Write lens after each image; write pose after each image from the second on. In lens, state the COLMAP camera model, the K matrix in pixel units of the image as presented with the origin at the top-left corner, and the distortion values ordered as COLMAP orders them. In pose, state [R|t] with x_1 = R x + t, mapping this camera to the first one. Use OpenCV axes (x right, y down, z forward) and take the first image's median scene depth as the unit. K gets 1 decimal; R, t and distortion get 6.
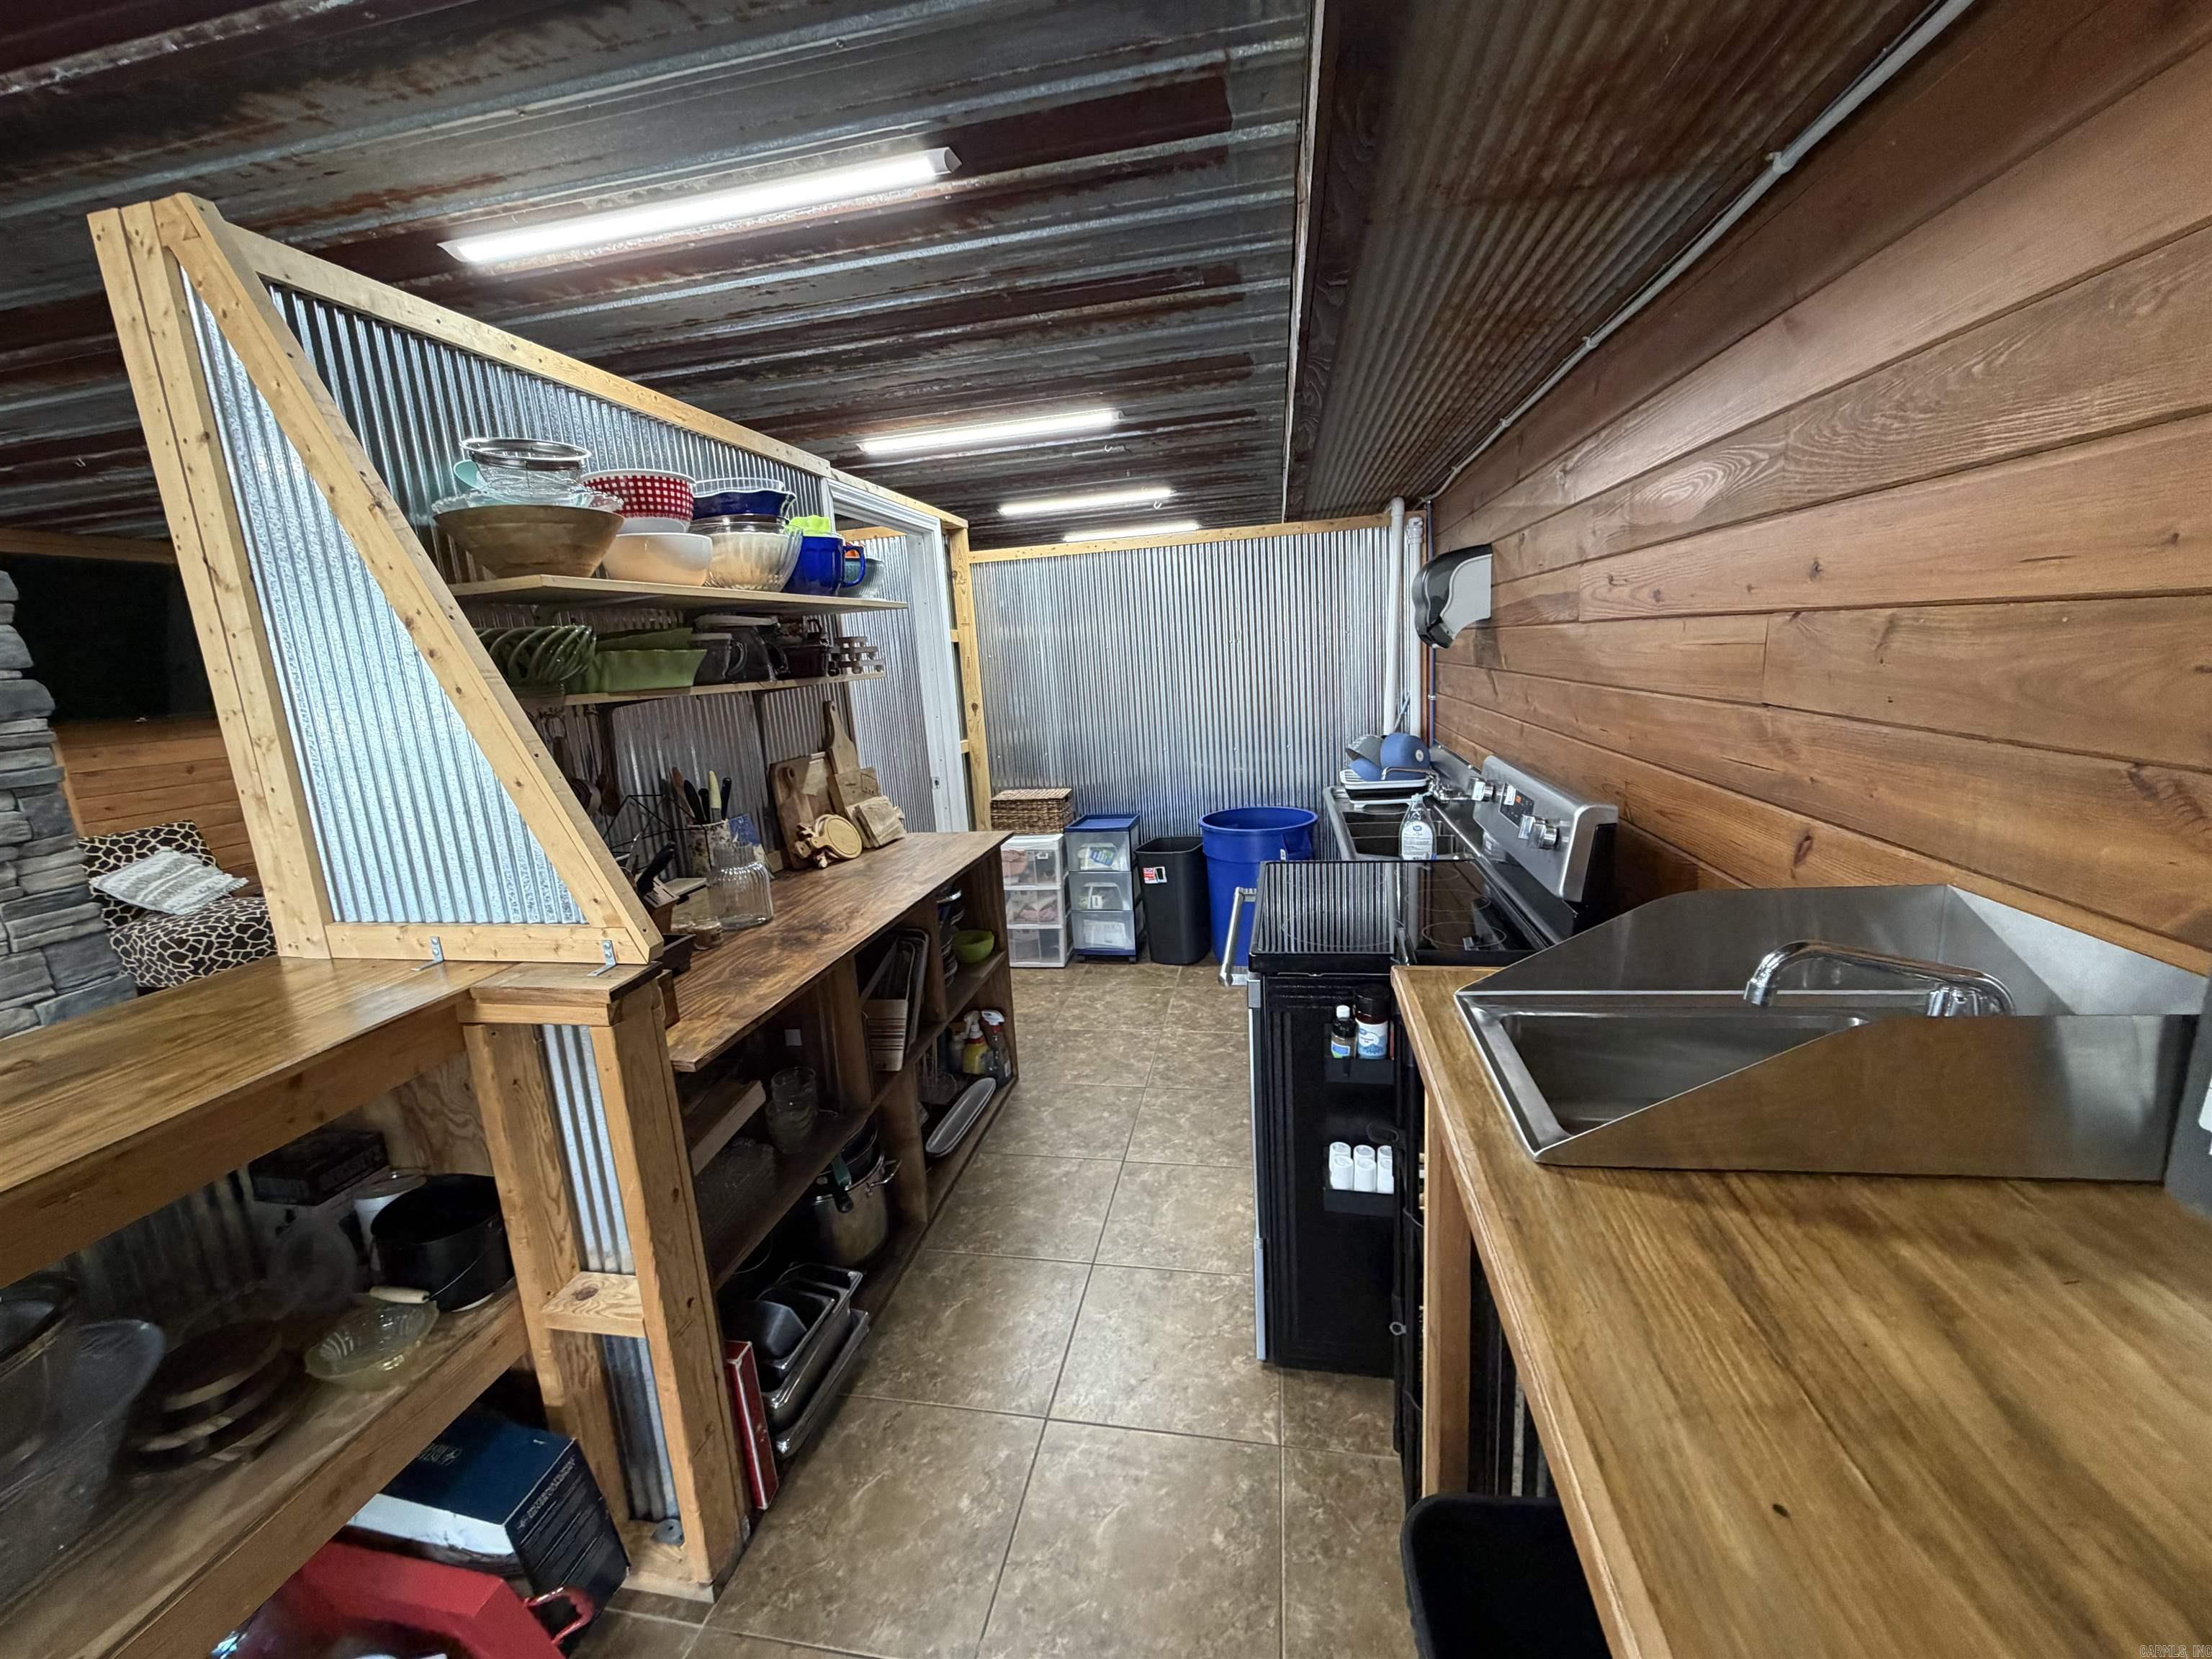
lens RADIAL K [[882.7, 0, 1102.0], [0, 882.7, 831.9], [0, 0, 1]] dist [0.000233, 0.000103]
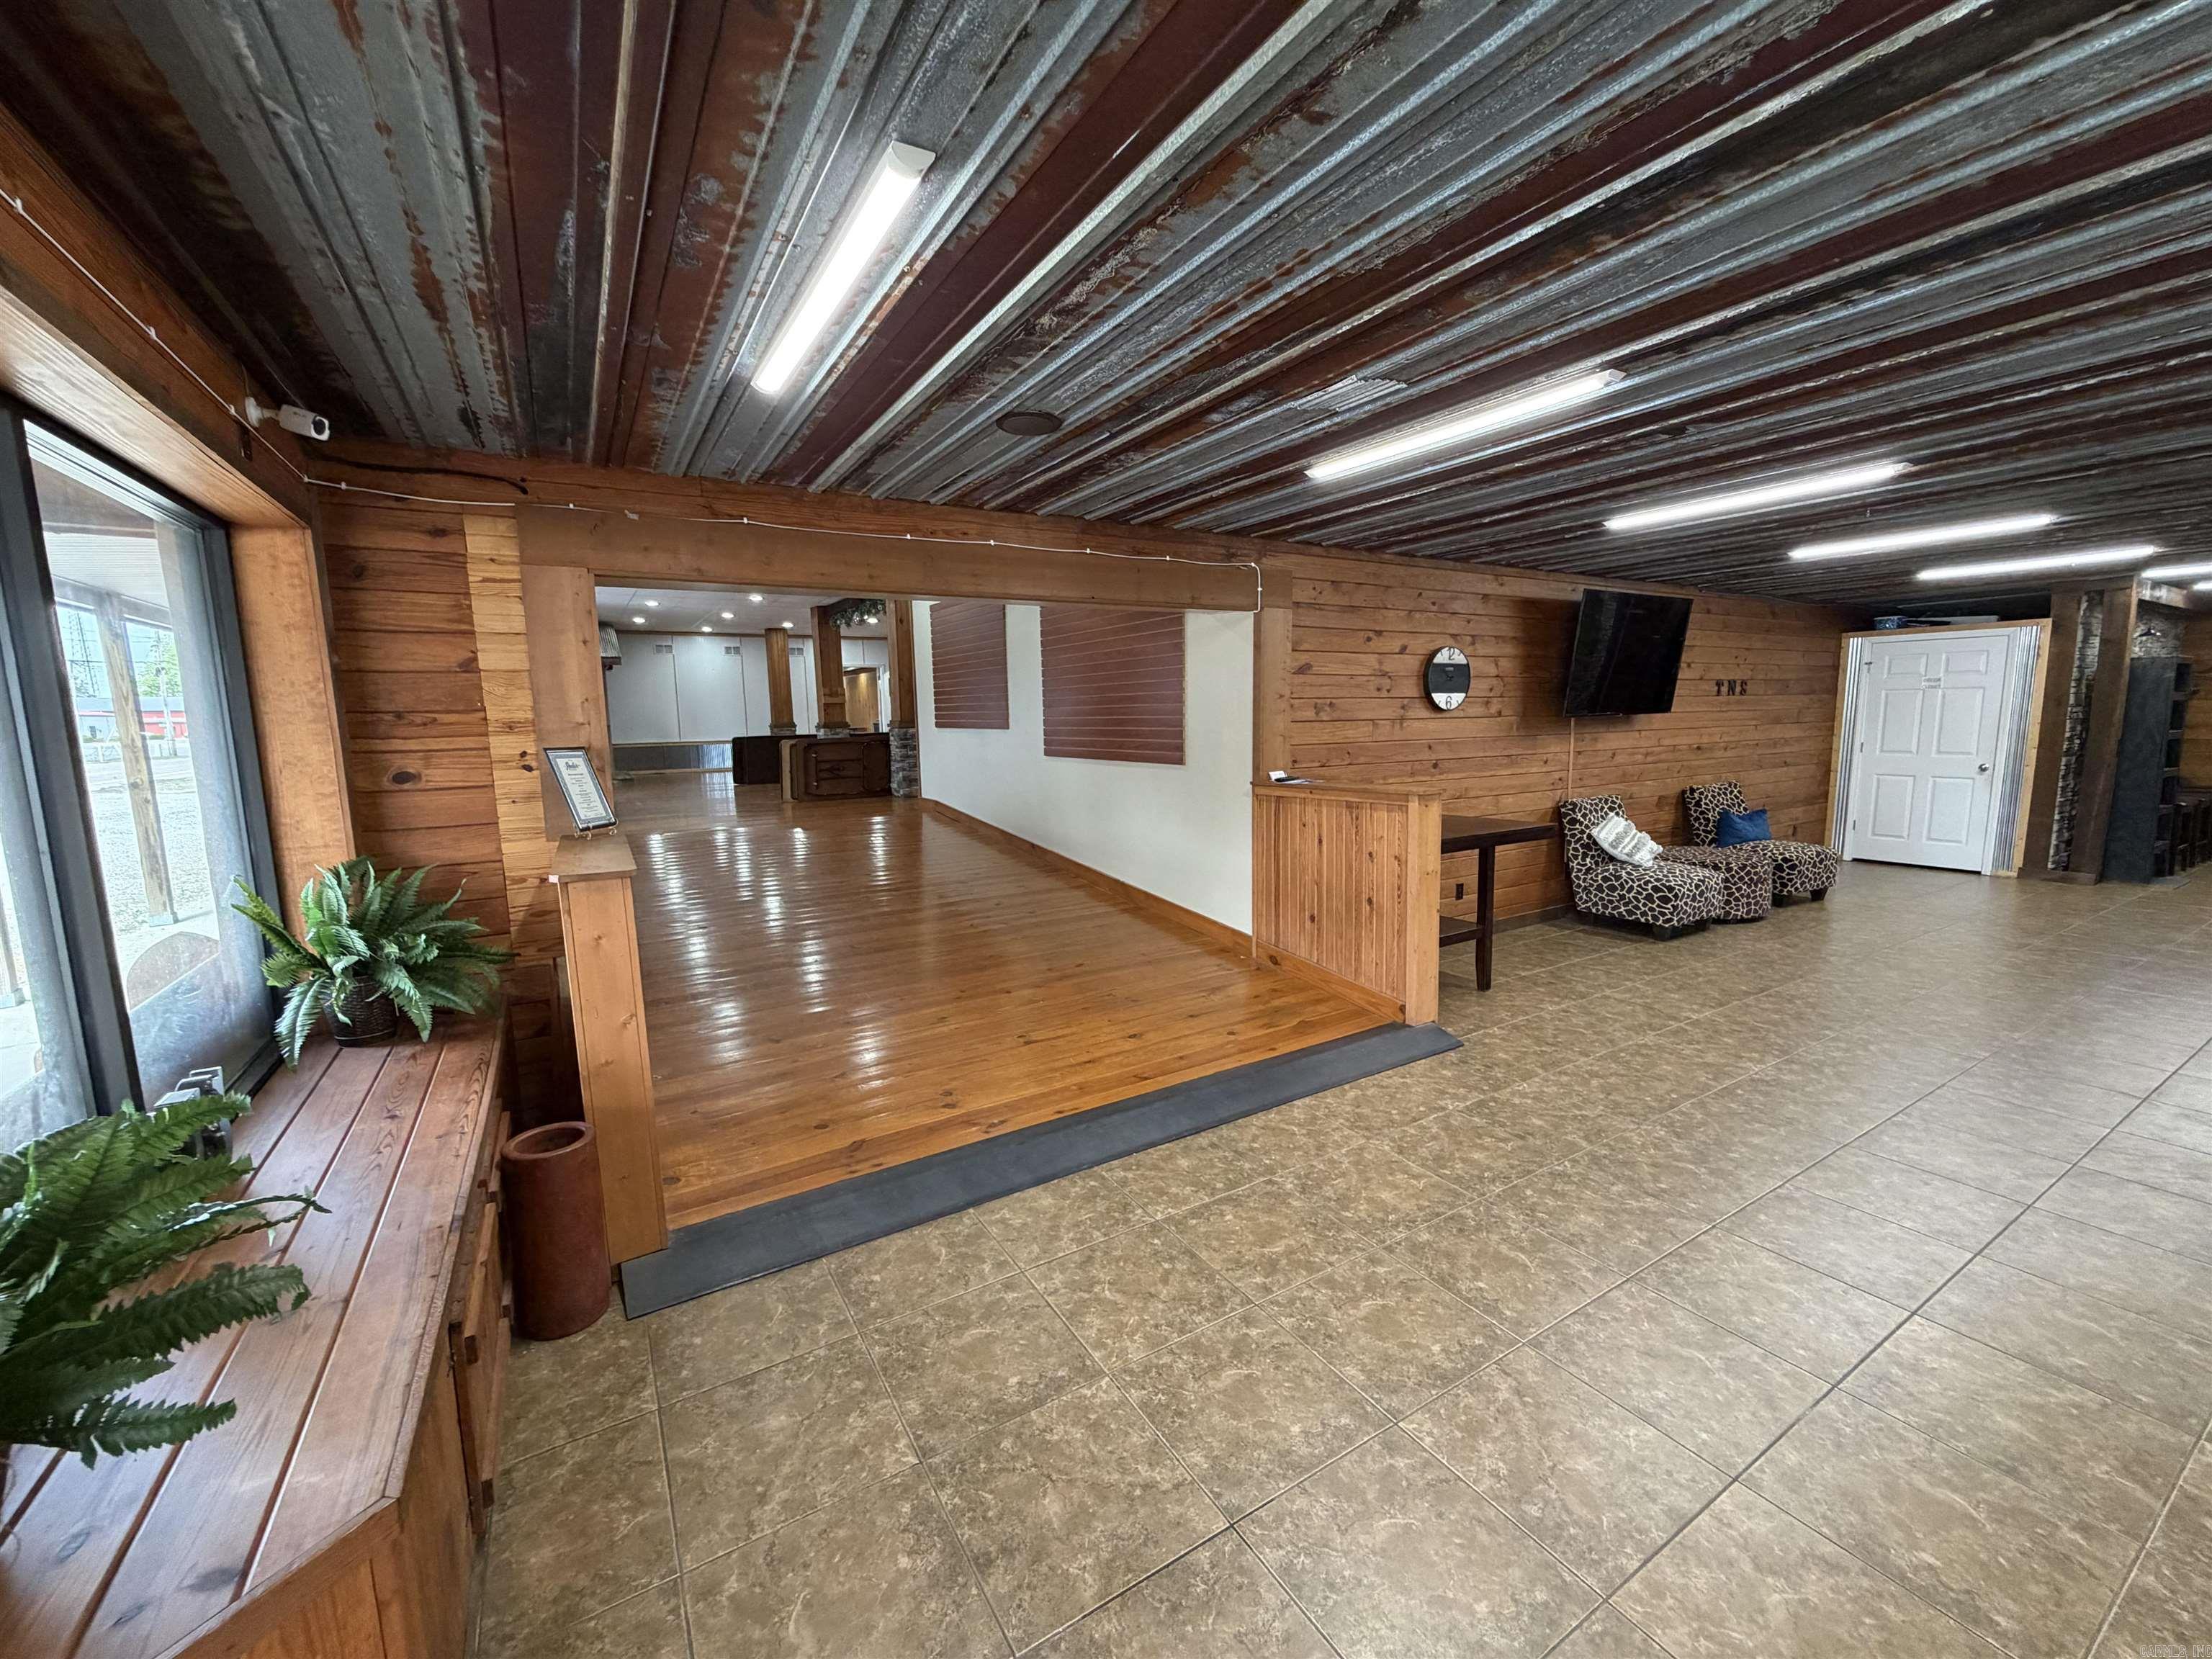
lens RADIAL K [[882.7, 0, 1101.7], [0, 882.7, 832.4], [0, 0, 1]] dist [0.000233, 0.000103]
pose [[0.669428, 0.148525, -0.727878, -0.762684], [-0.169499, 0.984502, 0.045001, 0.143245], [0.723282, 0.093250, 0.684228, -0.544260]]
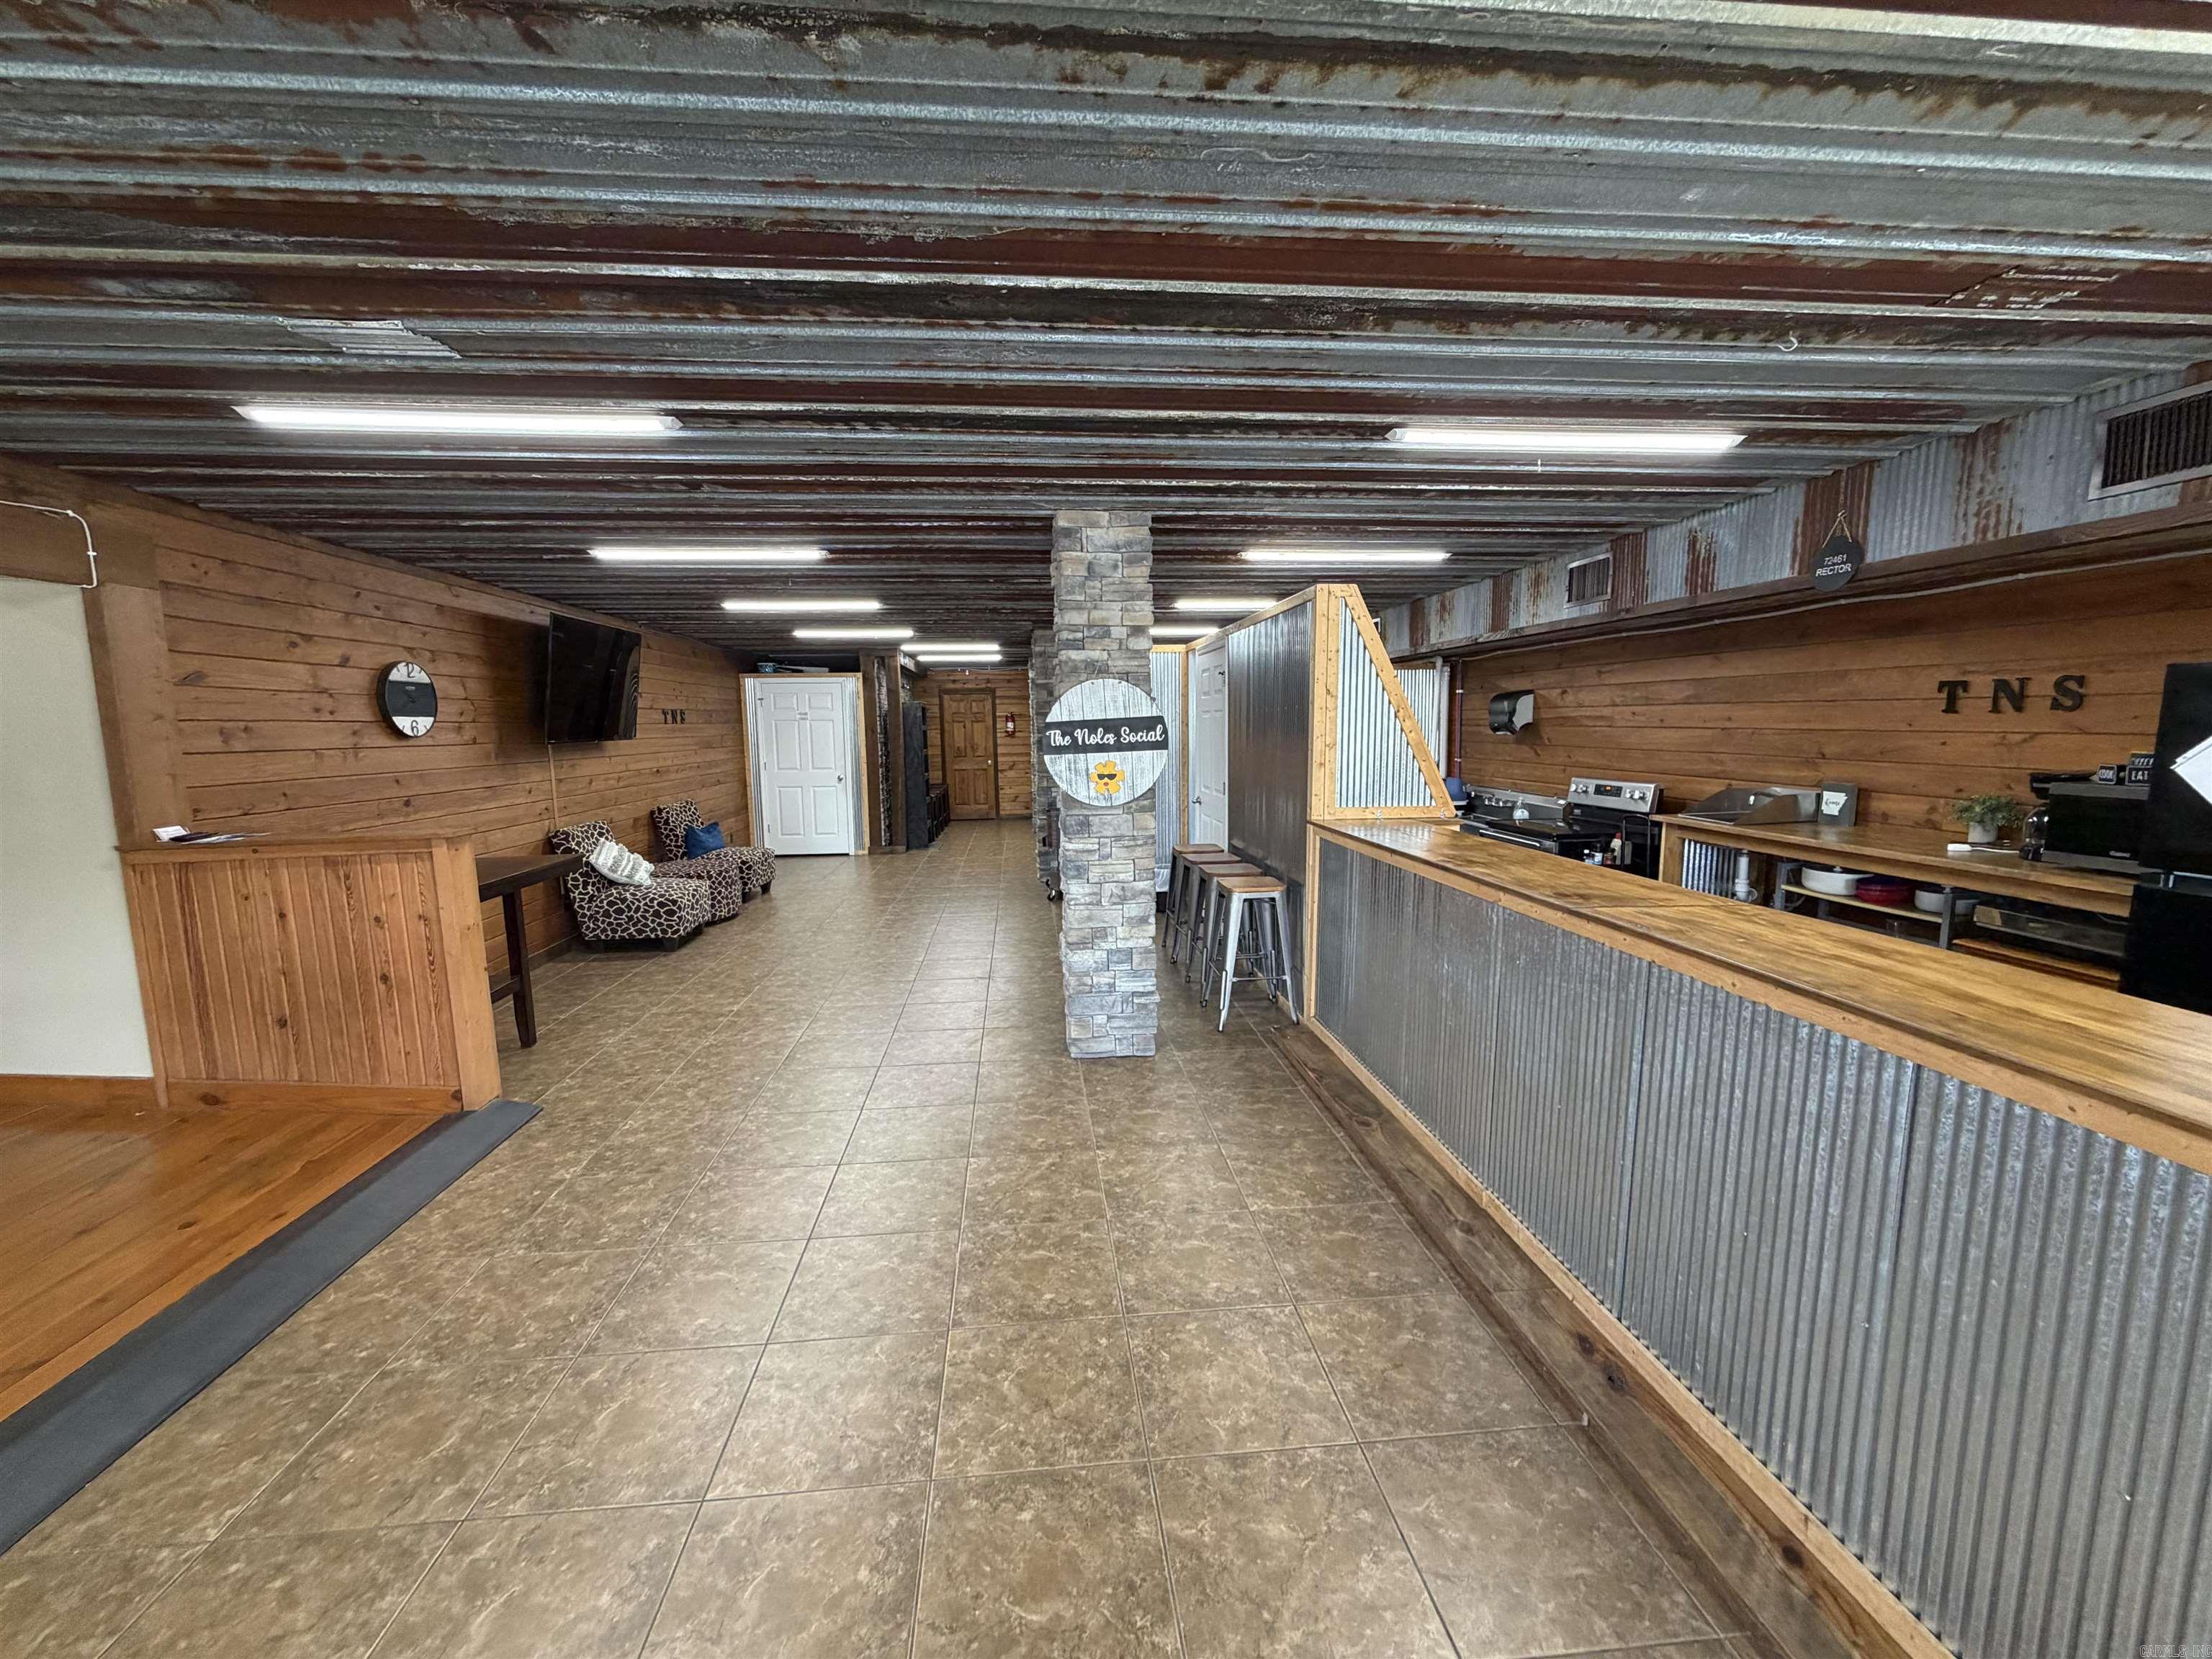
lens RADIAL K [[882.7, 0, 1099.8], [0, 882.7, 831.5], [0, 0, 1]] dist [0.000233, 0.000103]
pose [[0.959077, 0.016105, 0.282686, -0.899705], [0.008471, 0.996302, -0.085501, 0.156940], [-0.283018, 0.084396, 0.955394, -0.583534]]
